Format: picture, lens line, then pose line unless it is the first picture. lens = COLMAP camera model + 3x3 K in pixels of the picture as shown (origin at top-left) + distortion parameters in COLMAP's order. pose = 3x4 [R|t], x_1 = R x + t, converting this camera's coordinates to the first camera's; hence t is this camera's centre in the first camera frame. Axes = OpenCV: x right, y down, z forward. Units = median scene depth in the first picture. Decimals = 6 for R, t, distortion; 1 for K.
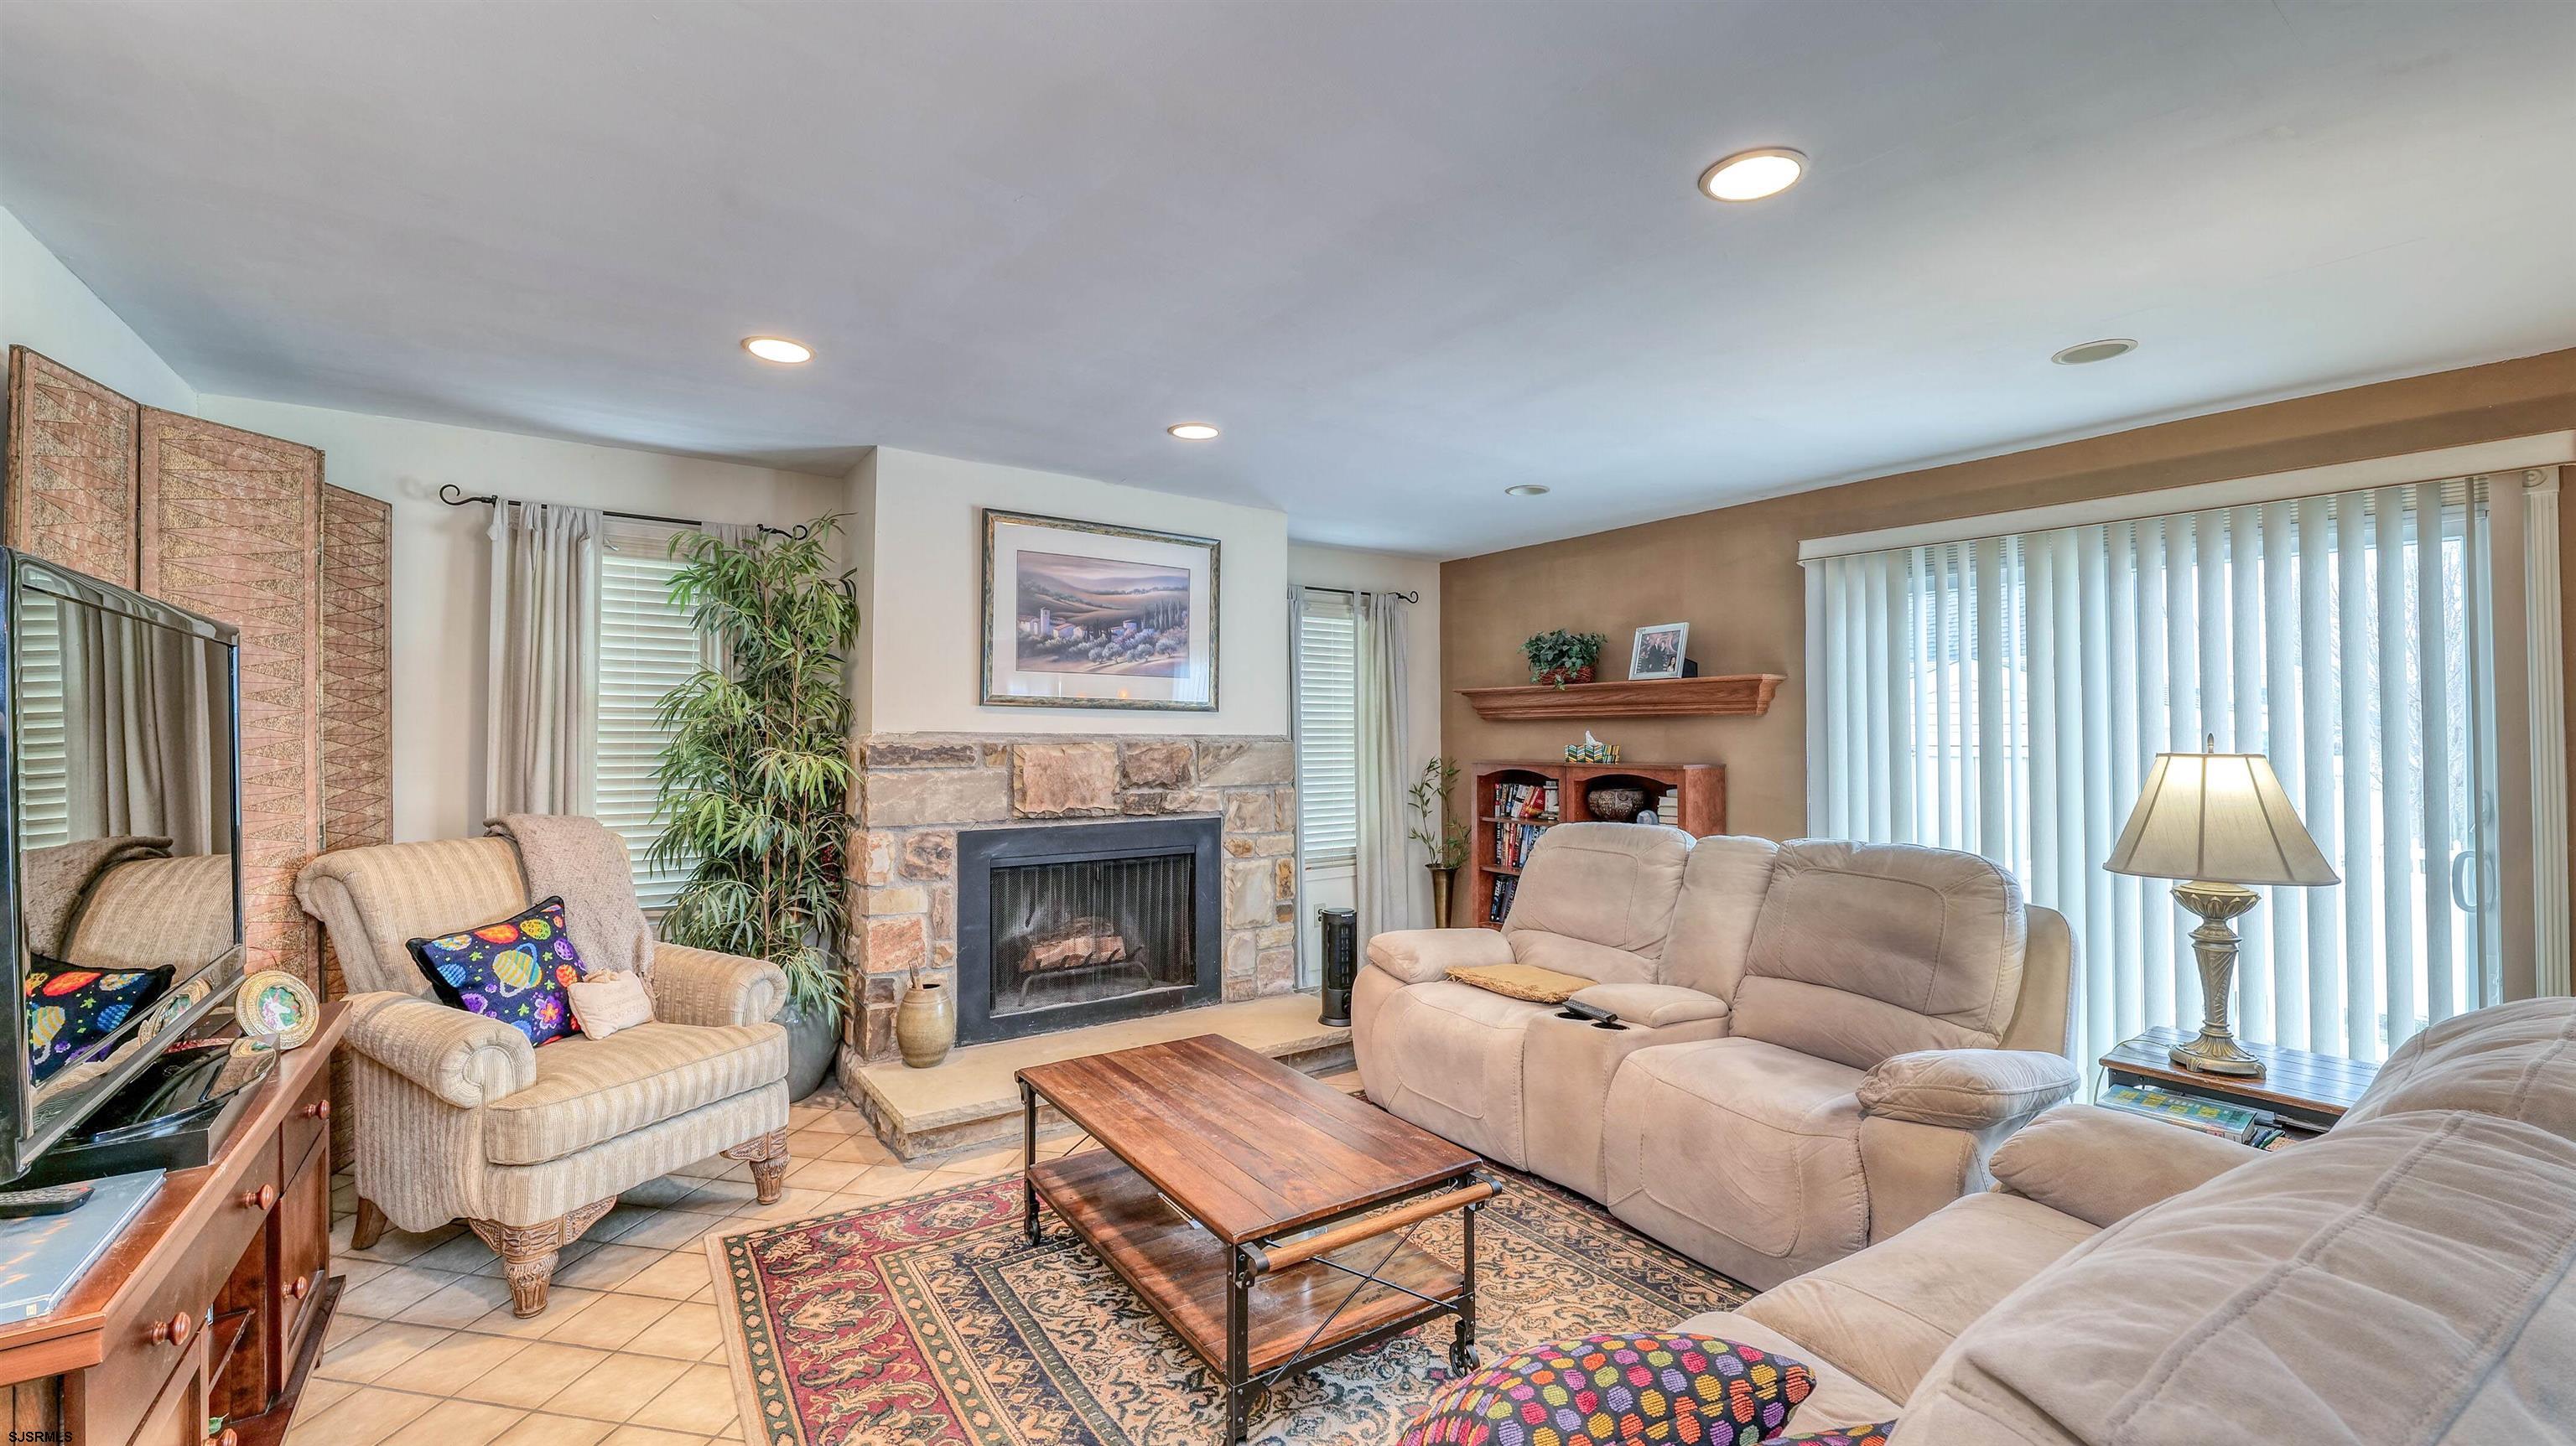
lens RADIAL K [[1041.5, 0, 1279.8], [0, 1041.5, 725.9], [0, 0, 1]] dist [-0.013376, -0.000273]
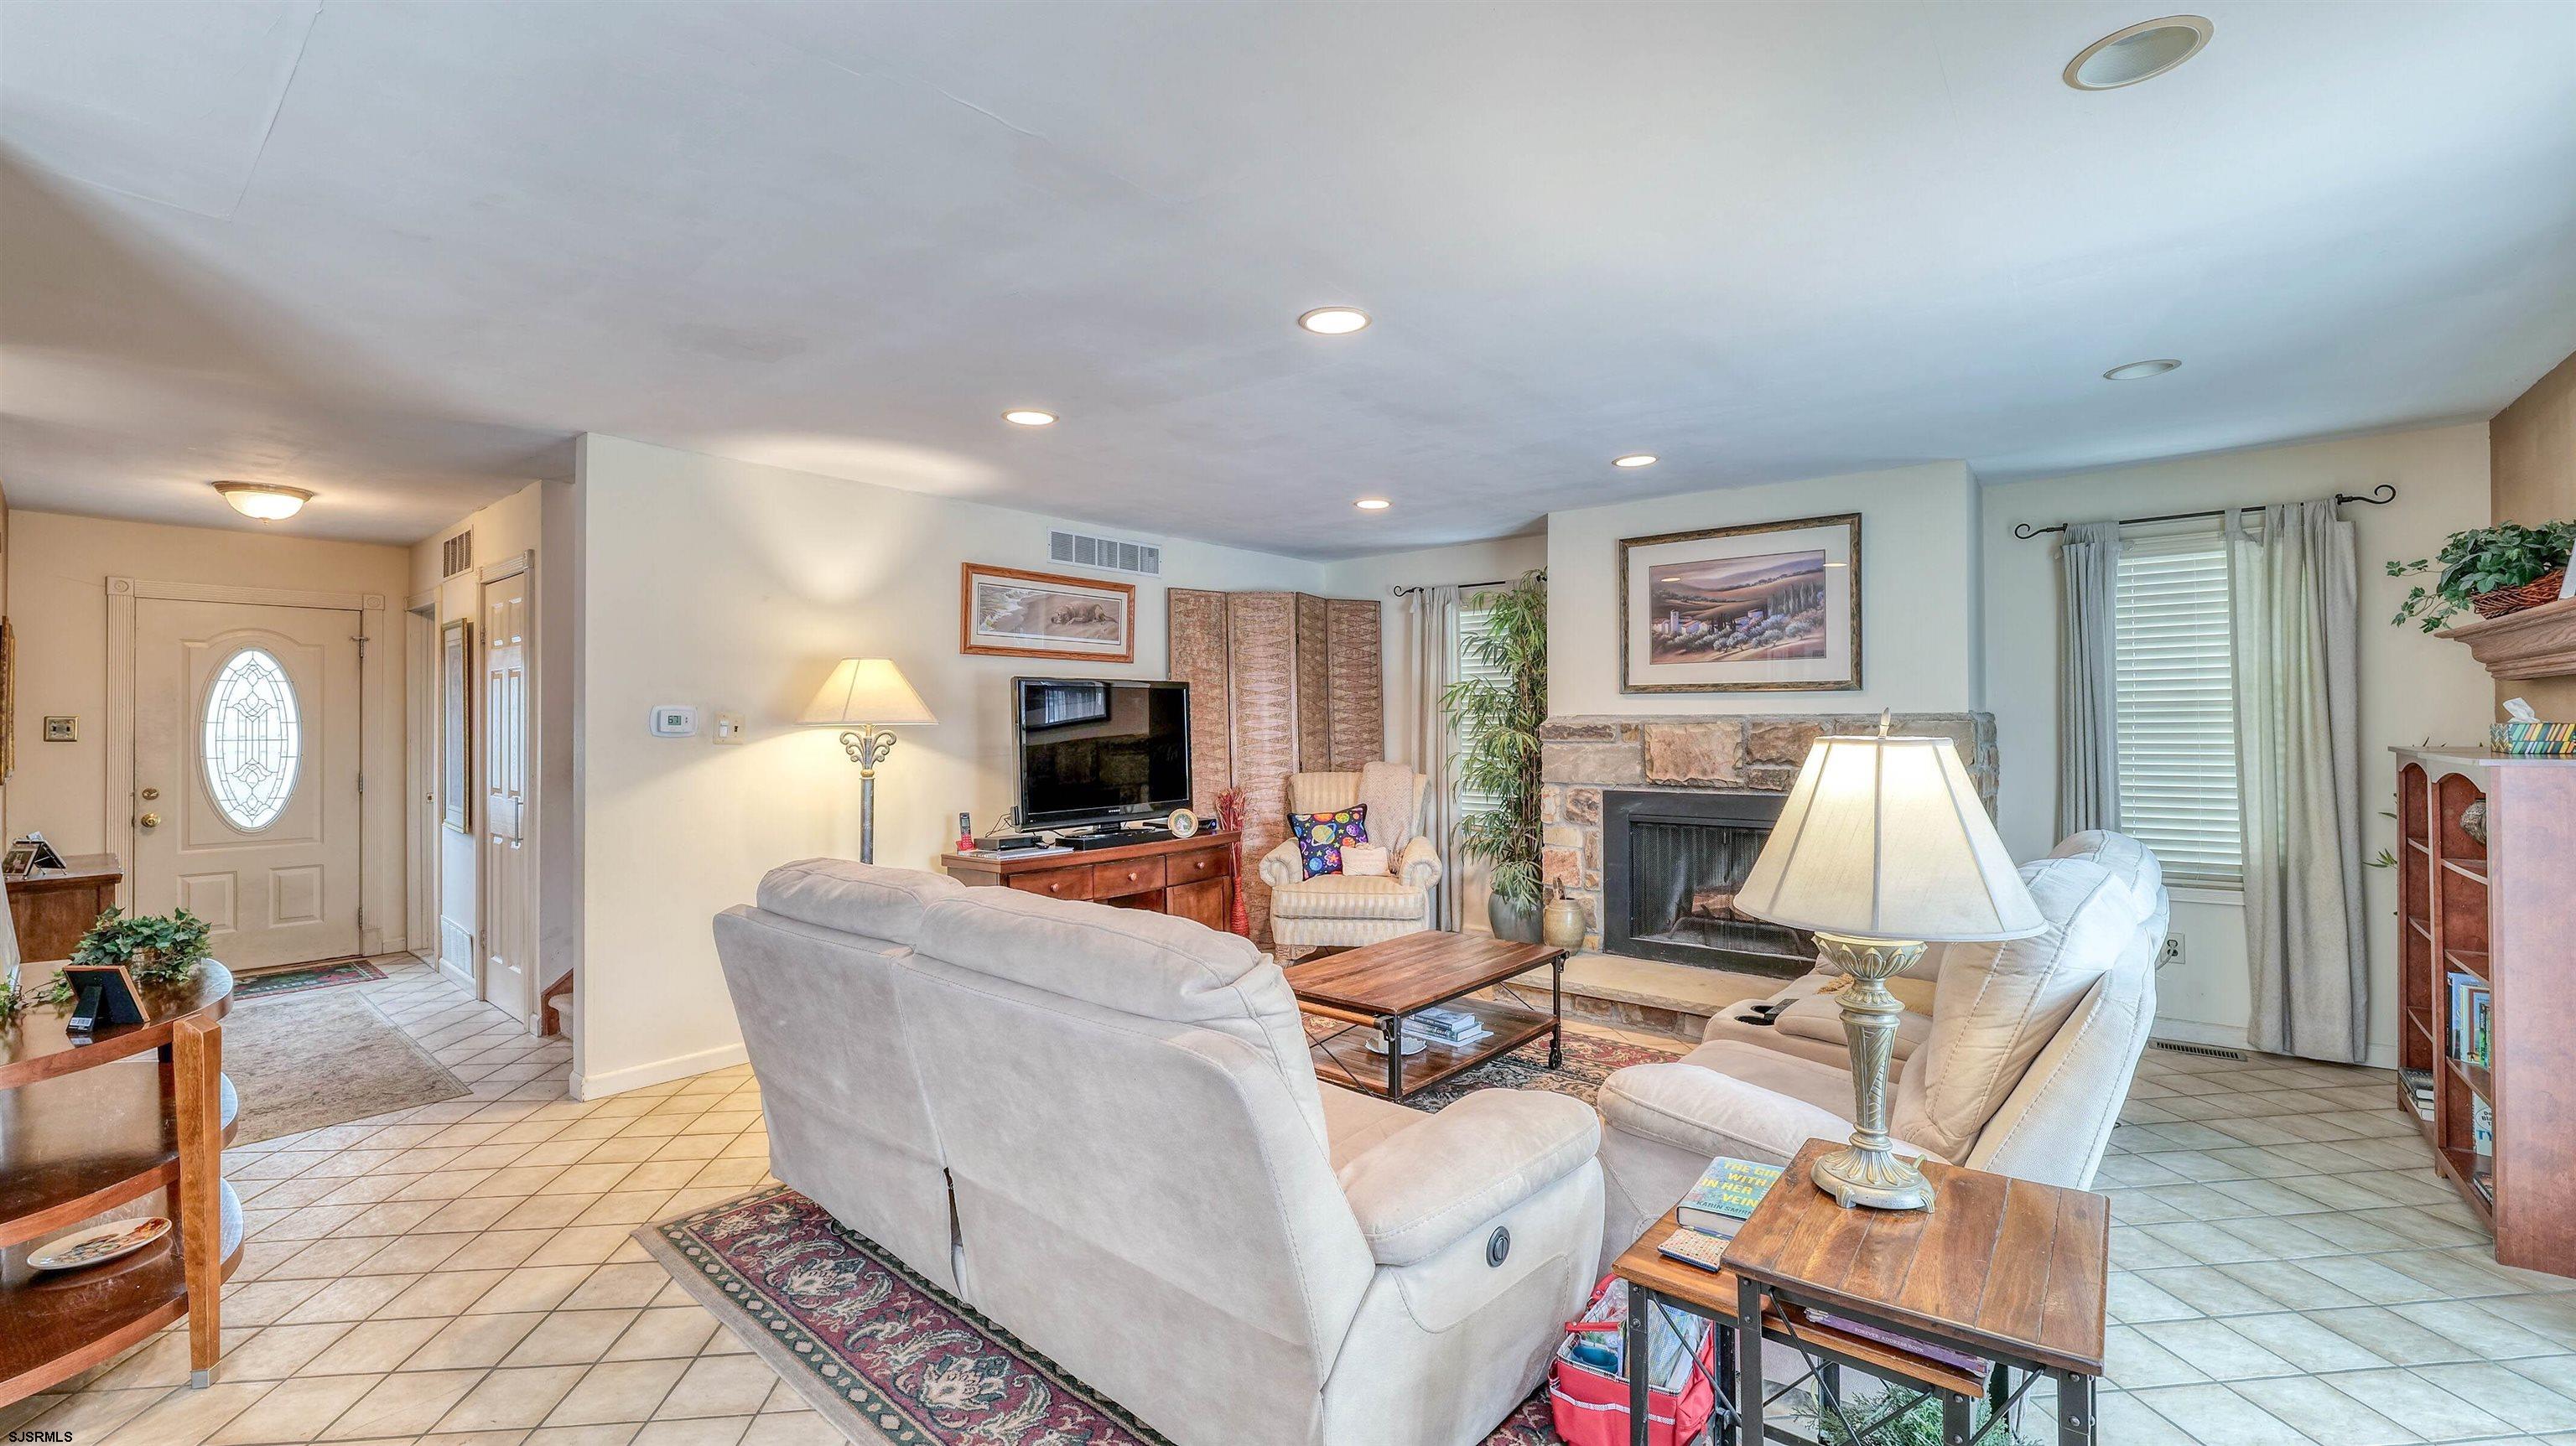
lens RADIAL K [[1041.5, 0, 1275.3], [0, 1041.5, 716.8], [0, 0, 1]] dist [-0.013376, -0.000273]
pose [[0.262075, -0.006336, -0.965027, 0.816508], [0.021604, 0.999766, -0.000697, 0.000363], [0.964806, -0.020666, 0.262151, 0.243158]]
